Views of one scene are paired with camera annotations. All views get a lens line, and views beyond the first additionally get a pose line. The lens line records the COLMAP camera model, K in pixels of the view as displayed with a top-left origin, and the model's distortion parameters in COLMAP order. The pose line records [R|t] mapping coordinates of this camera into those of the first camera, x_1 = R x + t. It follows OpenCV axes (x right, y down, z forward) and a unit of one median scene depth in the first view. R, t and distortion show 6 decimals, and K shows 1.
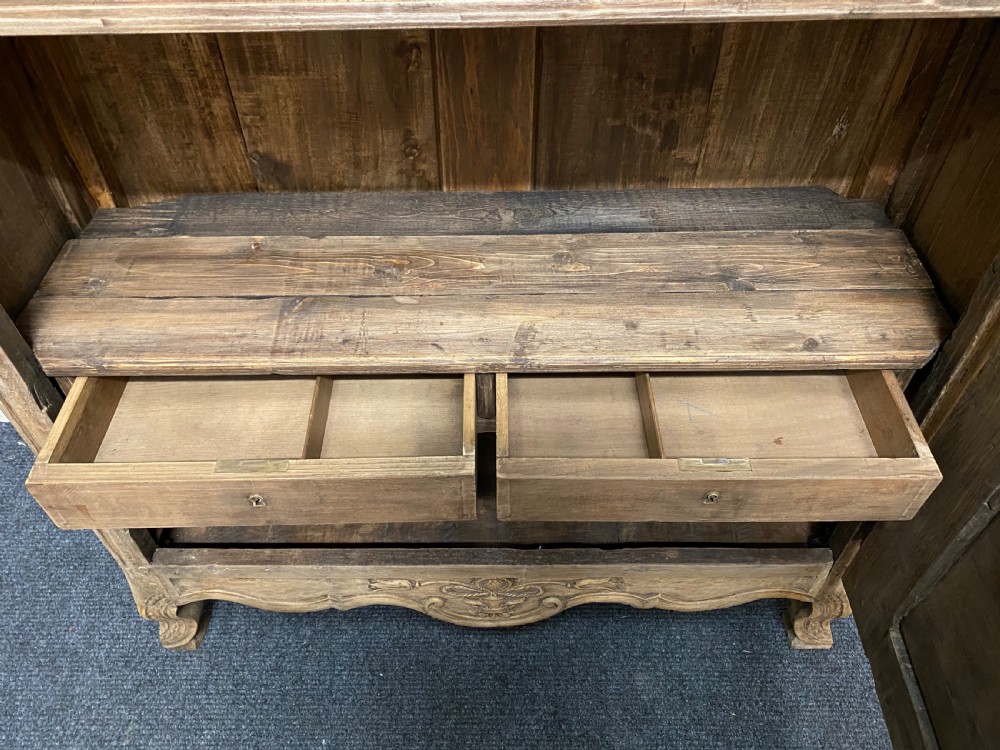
lens RADIAL K [[775.3, 0, 500.1], [0, 775.3, 373.8], [0, 0, 1]] dist [-0.001741, 0.000382]
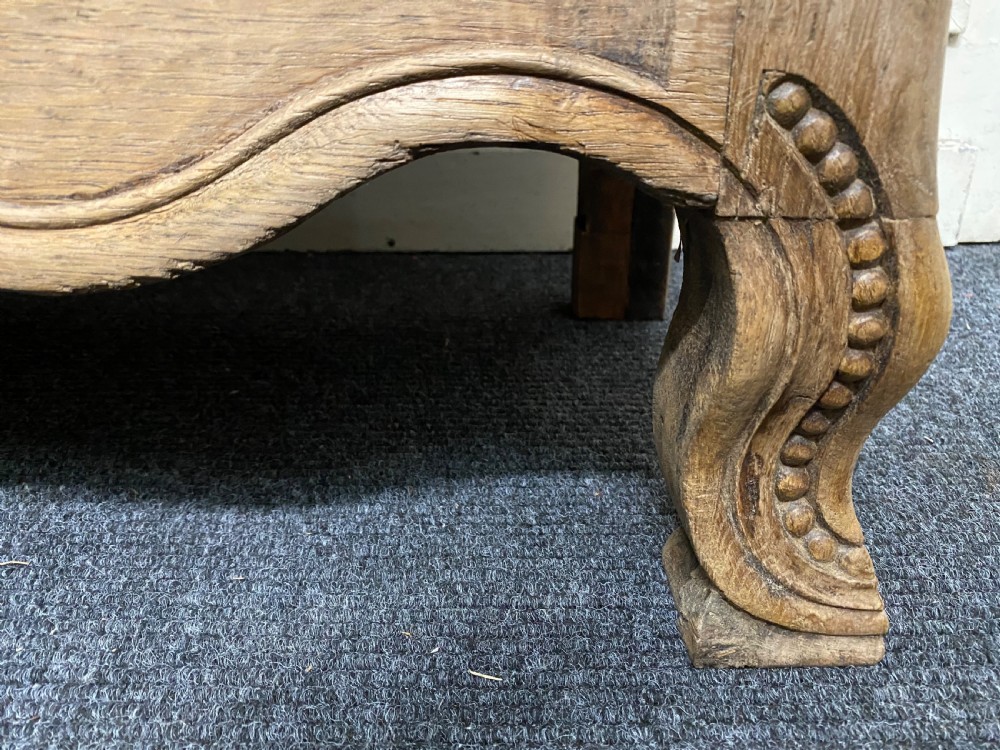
lens RADIAL K [[775.3, 0, 500.1], [0, 775.3, 373.8], [0, 0, 1]] dist [-0.001741, 0.000382]
pose [[0.999939, -0.000180, 0.011004, 0.340094], [0.004348, 0.924972, -0.380010, 0.385422], [-0.010111, 0.380035, 0.924917, 0.824901]]
